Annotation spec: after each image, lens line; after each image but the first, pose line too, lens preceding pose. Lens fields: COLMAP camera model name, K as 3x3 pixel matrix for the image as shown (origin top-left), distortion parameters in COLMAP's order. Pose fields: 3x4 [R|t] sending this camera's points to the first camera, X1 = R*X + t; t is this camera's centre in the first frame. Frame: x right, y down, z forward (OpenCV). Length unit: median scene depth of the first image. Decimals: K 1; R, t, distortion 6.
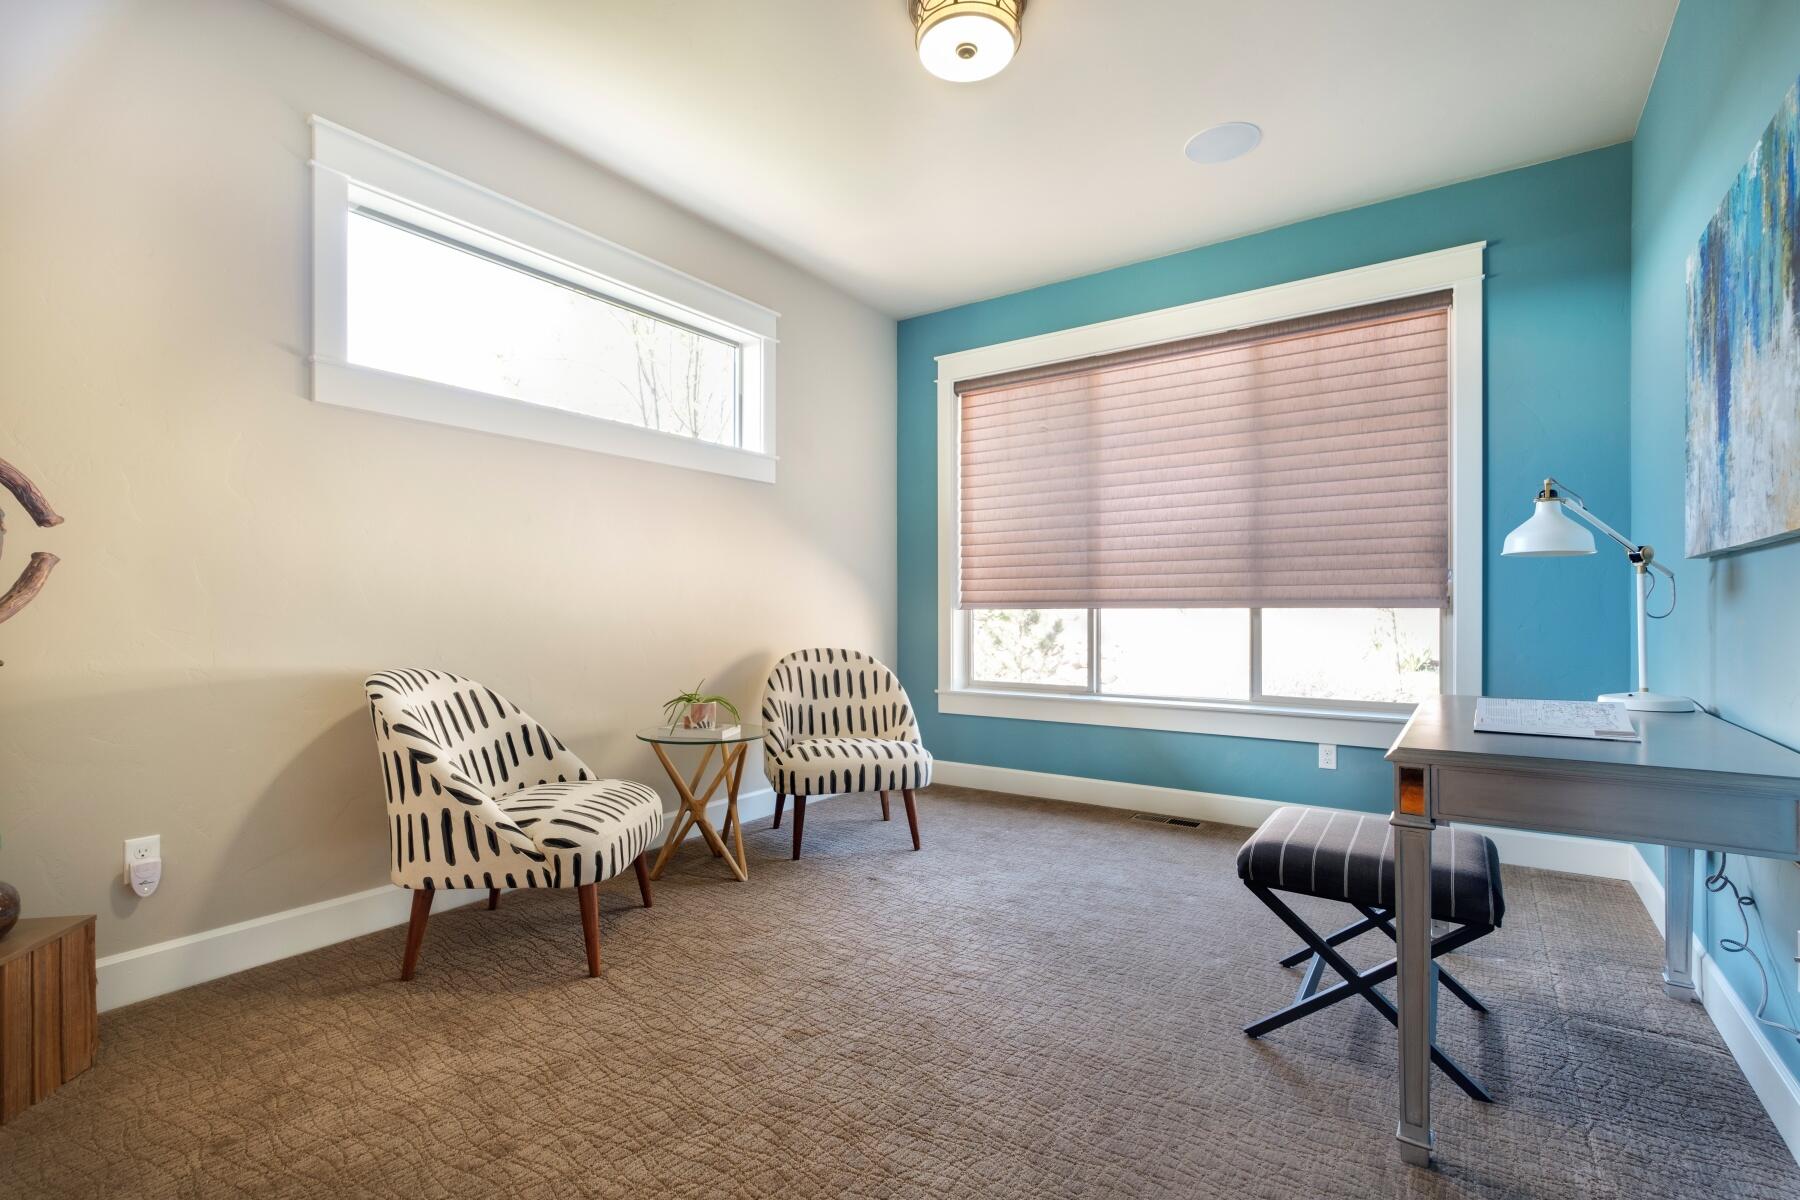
lens RADIAL K [[825.3, 0, 899.6], [0, 825.3, 606.6], [0, 0, 1]] dist [0.001865, 0.001337]
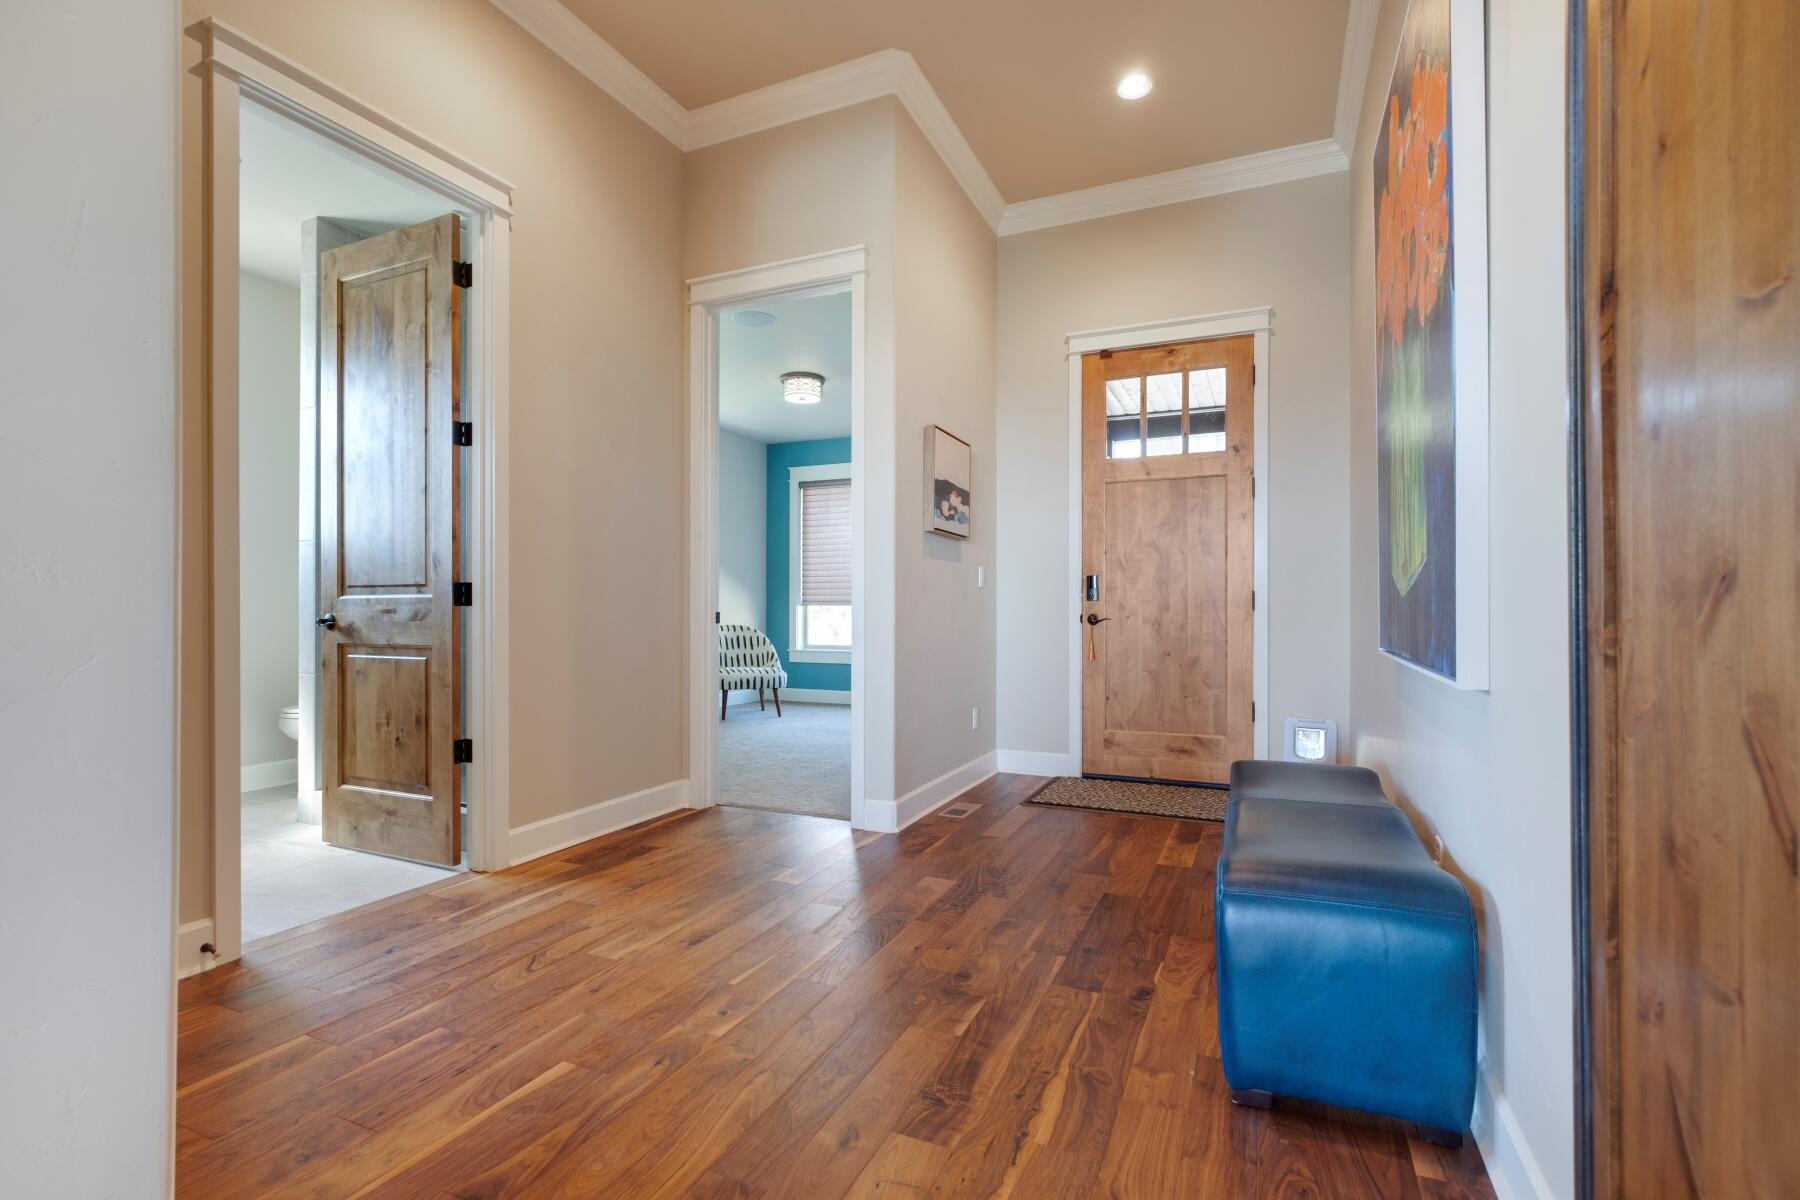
lens RADIAL K [[825.3, 0, 901.0], [0, 825.3, 601.6], [0, 0, 1]] dist [0.001865, 0.001337]
pose [[0.982771, 0.007556, 0.184670, -0.058838], [-0.006776, 0.999965, -0.004857, 0.002175], [-0.184701, 0.003522, 0.982788, -1.031096]]
